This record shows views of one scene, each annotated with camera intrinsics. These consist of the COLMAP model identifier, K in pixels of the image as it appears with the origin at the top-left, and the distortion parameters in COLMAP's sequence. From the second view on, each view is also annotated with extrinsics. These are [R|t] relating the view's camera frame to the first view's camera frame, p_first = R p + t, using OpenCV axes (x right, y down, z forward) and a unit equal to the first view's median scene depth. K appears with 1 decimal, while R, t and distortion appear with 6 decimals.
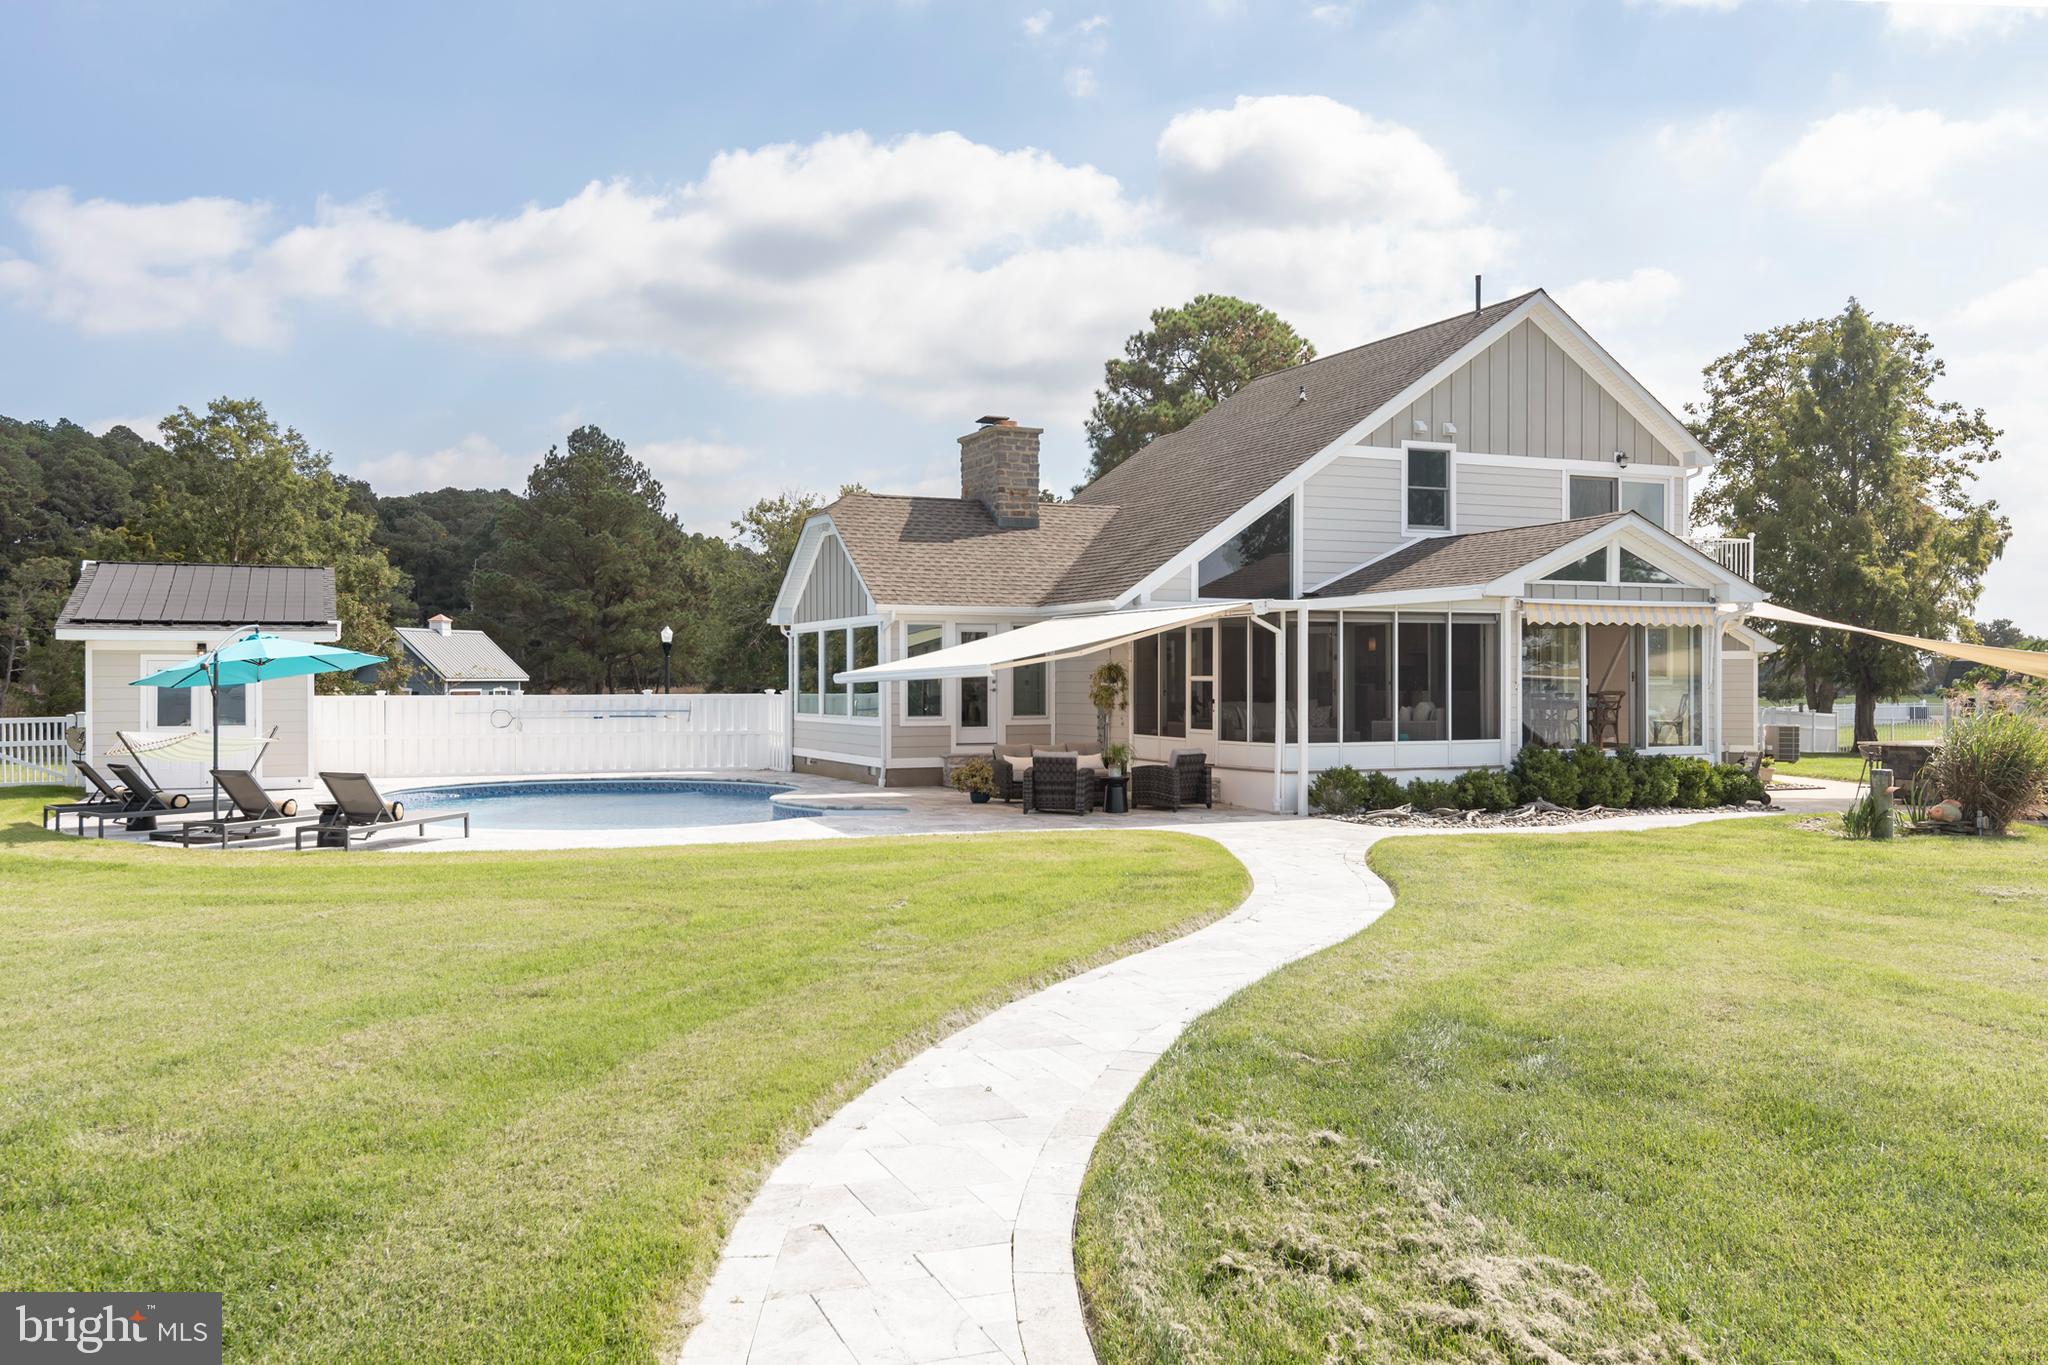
lens RADIAL K [[1591.6, 0, 1024.0], [0, 1591.6, 682.5], [0, 0, 1]] dist [-0.010396, -0.005955]
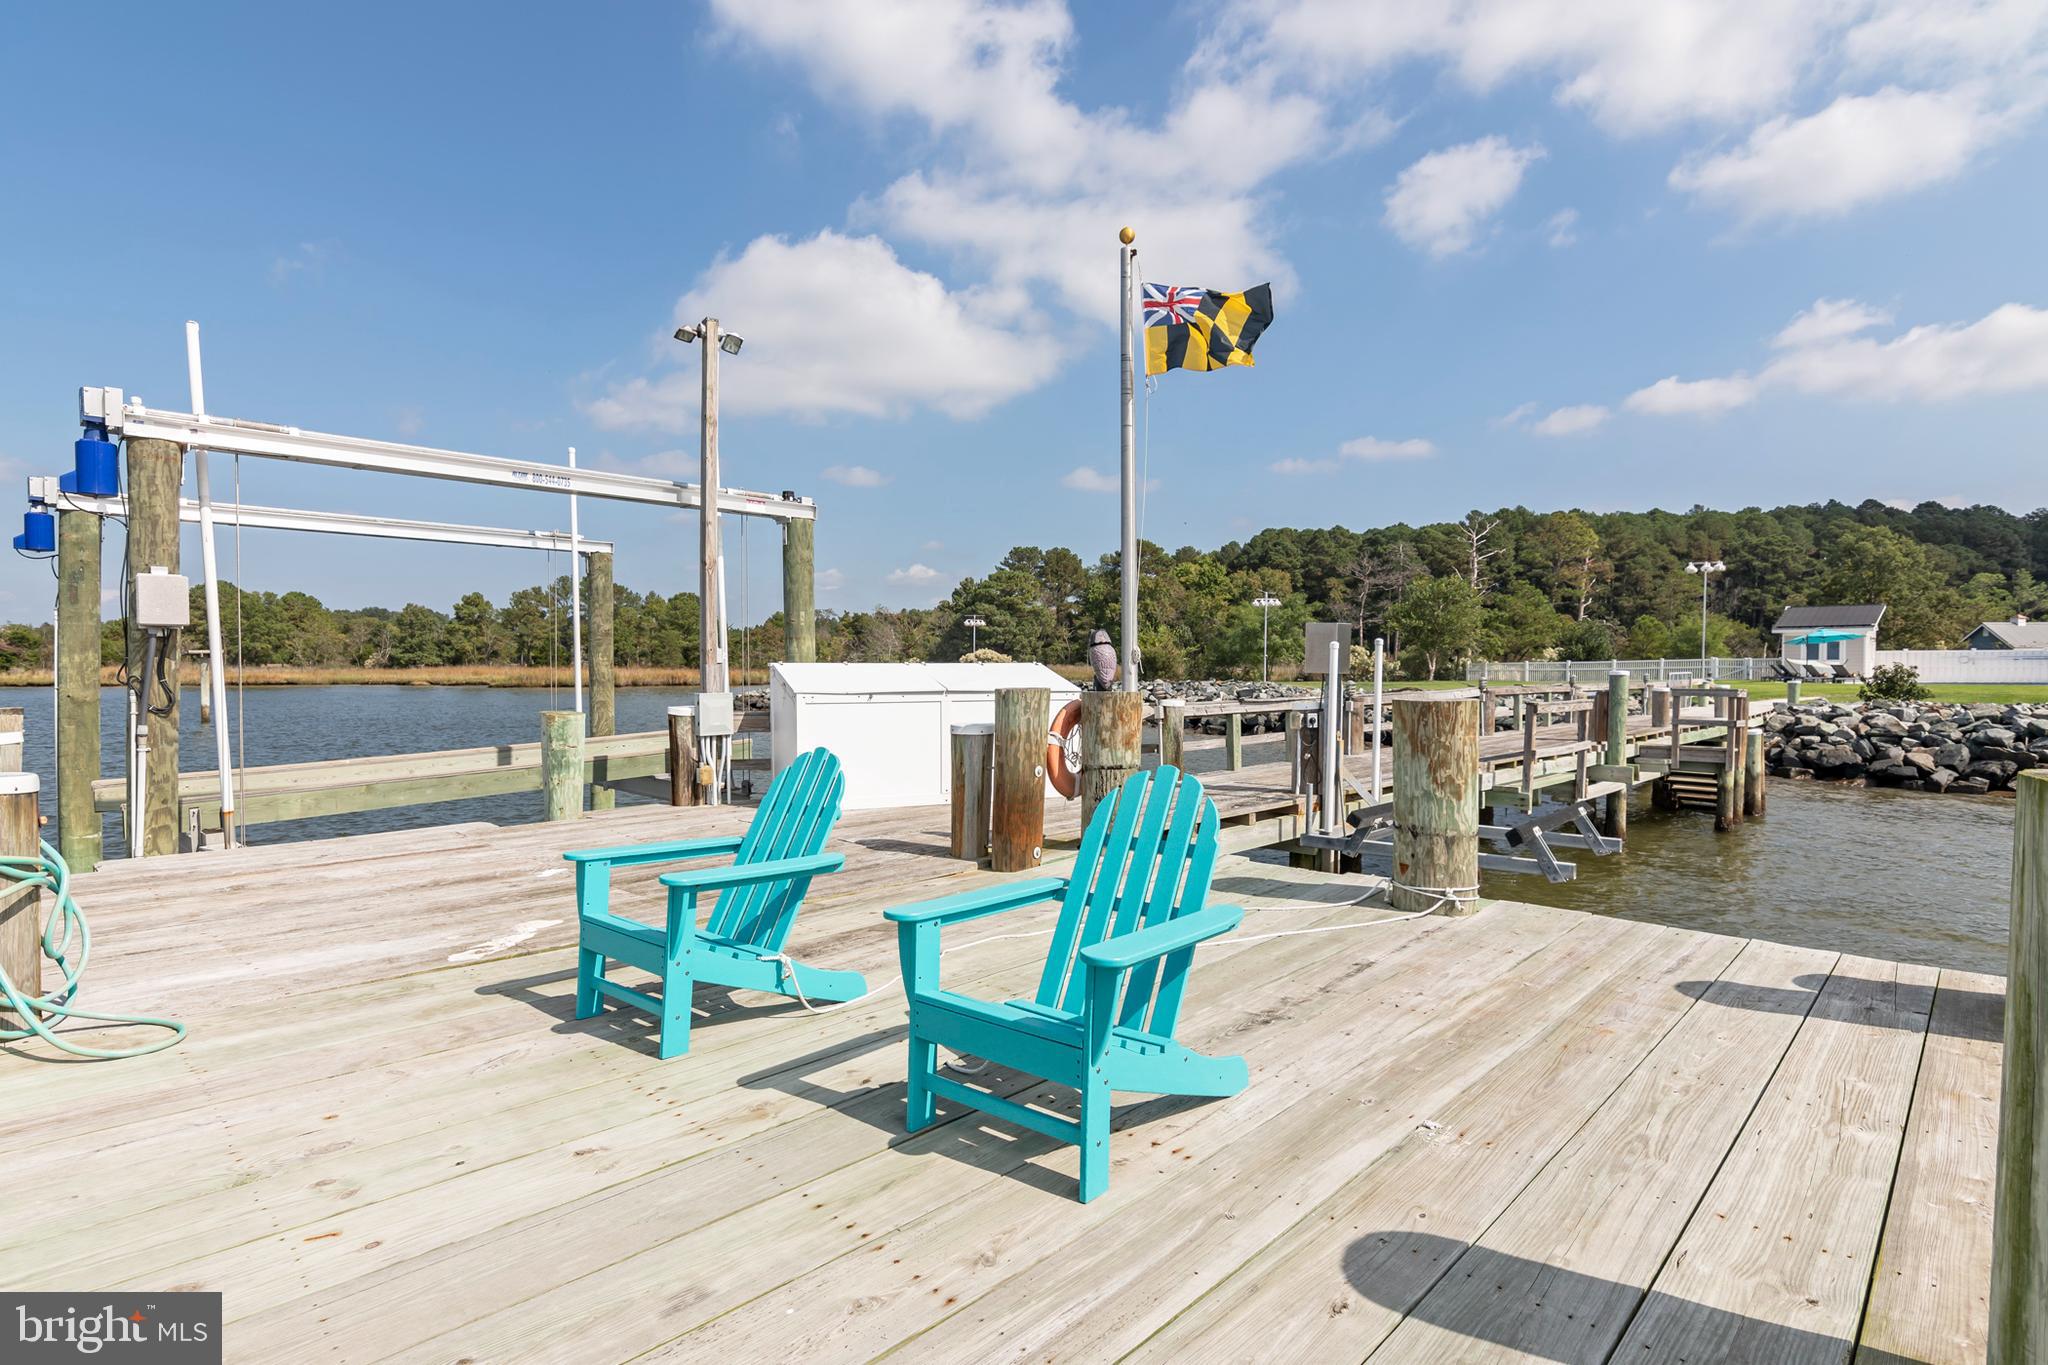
lens RADIAL K [[1021.2, 0, 1018.4], [0, 1021.2, 706.2], [0, 0, 1]] dist [-0.000248, -0.000590]
pose [[0.339195, 0.036832, -0.939995, 0.194291], [0.000554, 0.999225, 0.039353, 0.009014], [0.940716, -0.013869, 0.338912, -0.270500]]
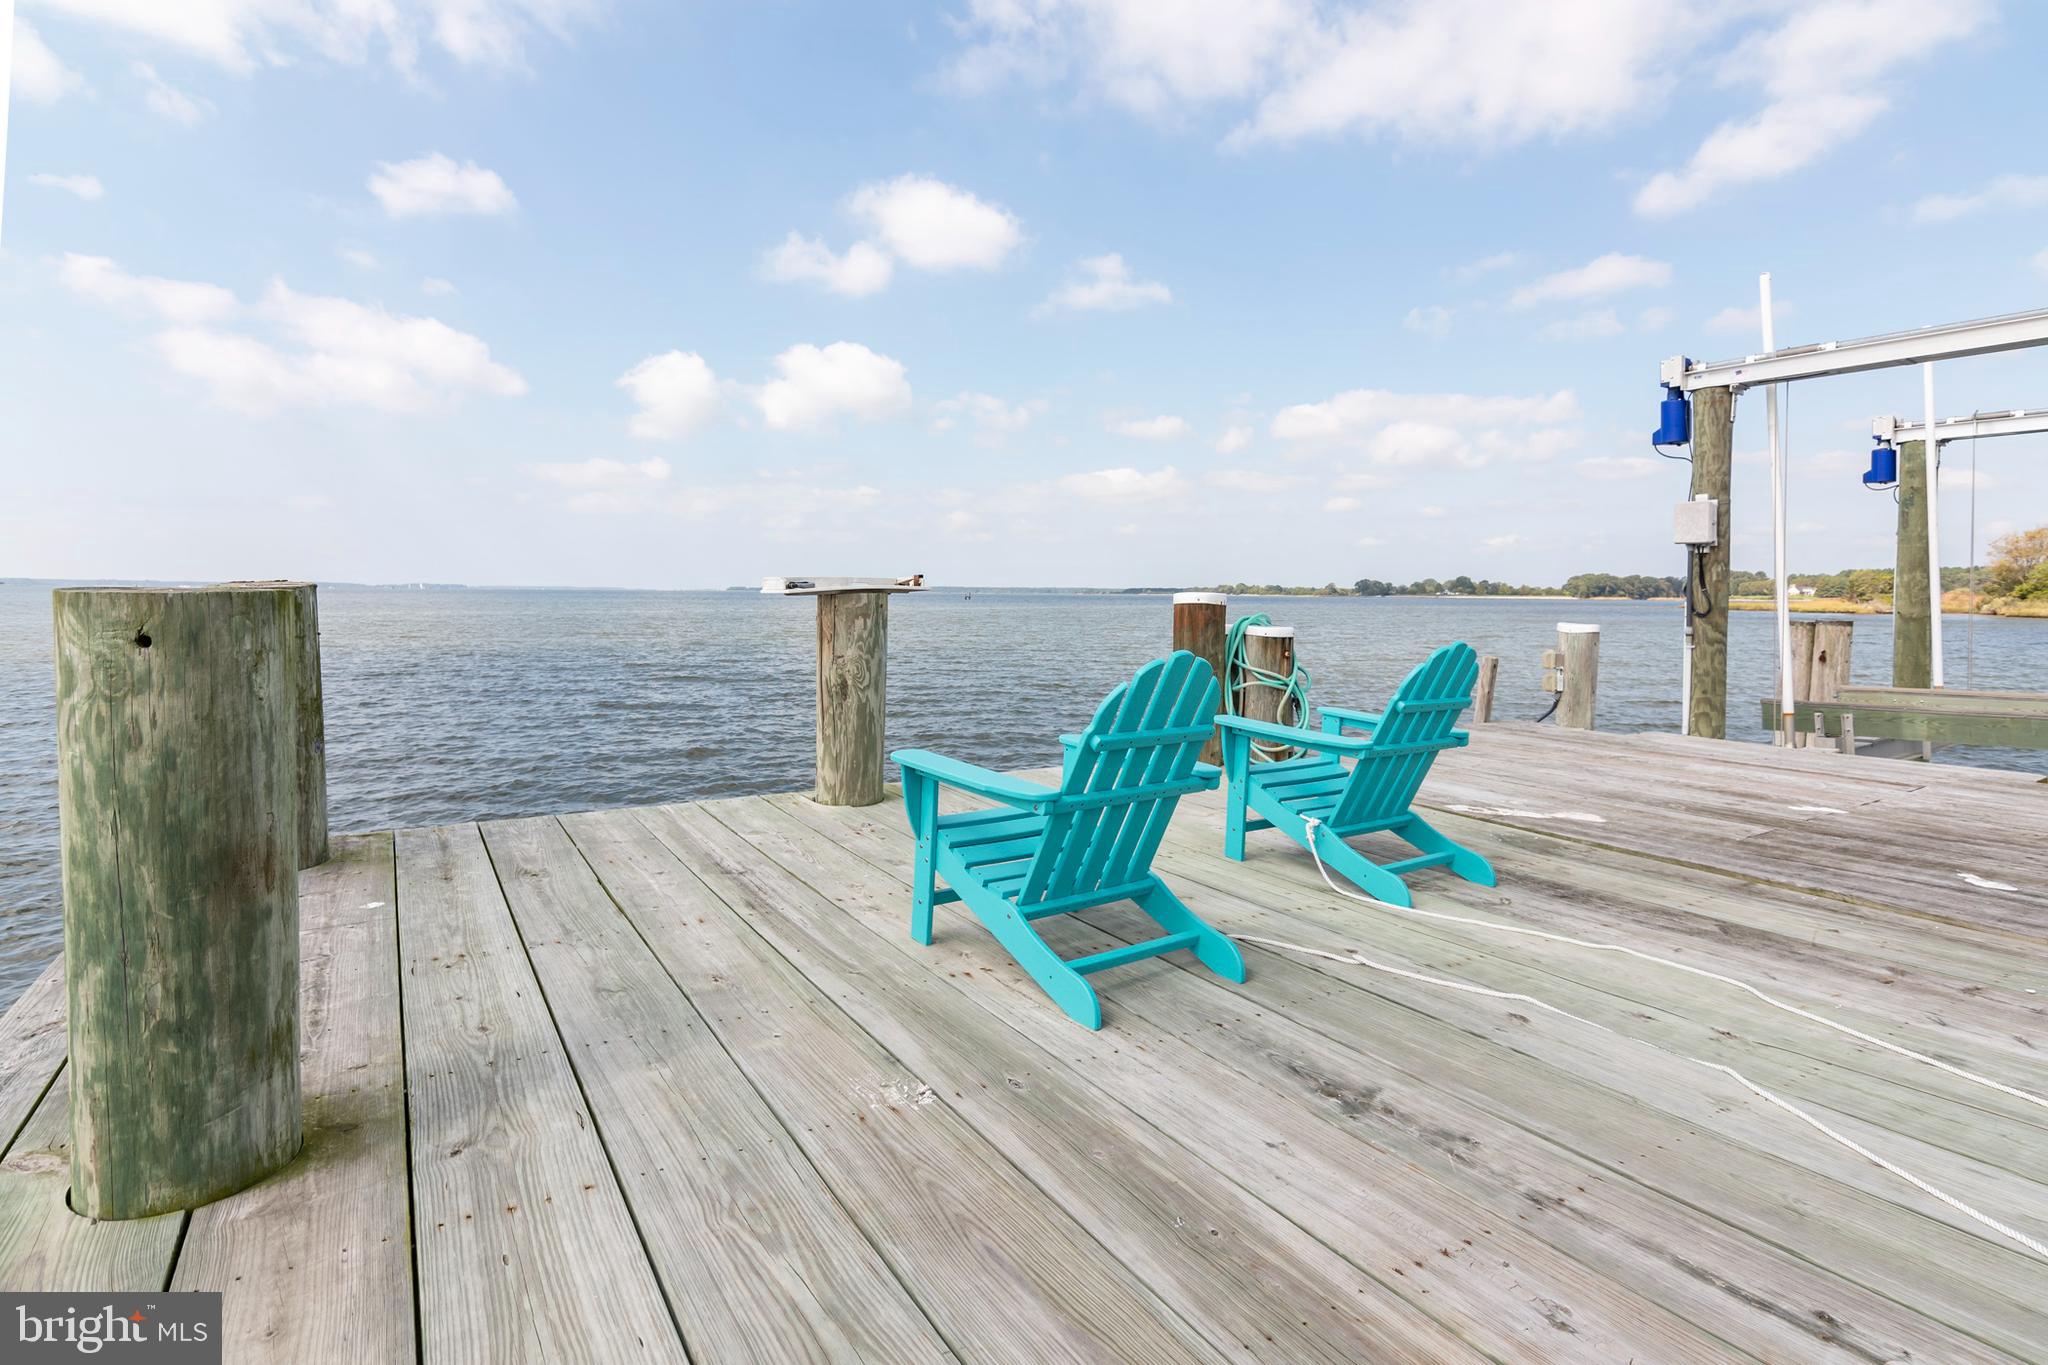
lens RADIAL K [[994.2, 0, 1052.0], [0, 994.2, 642.4], [0, 0, 1]] dist [0.001215, -0.000087]
pose [[-0.989966, -0.001841, -0.141291, -0.673144], [-0.009039, 0.998692, 0.050323, 0.074232], [0.141014, 0.051095, -0.988688, 1.378465]]
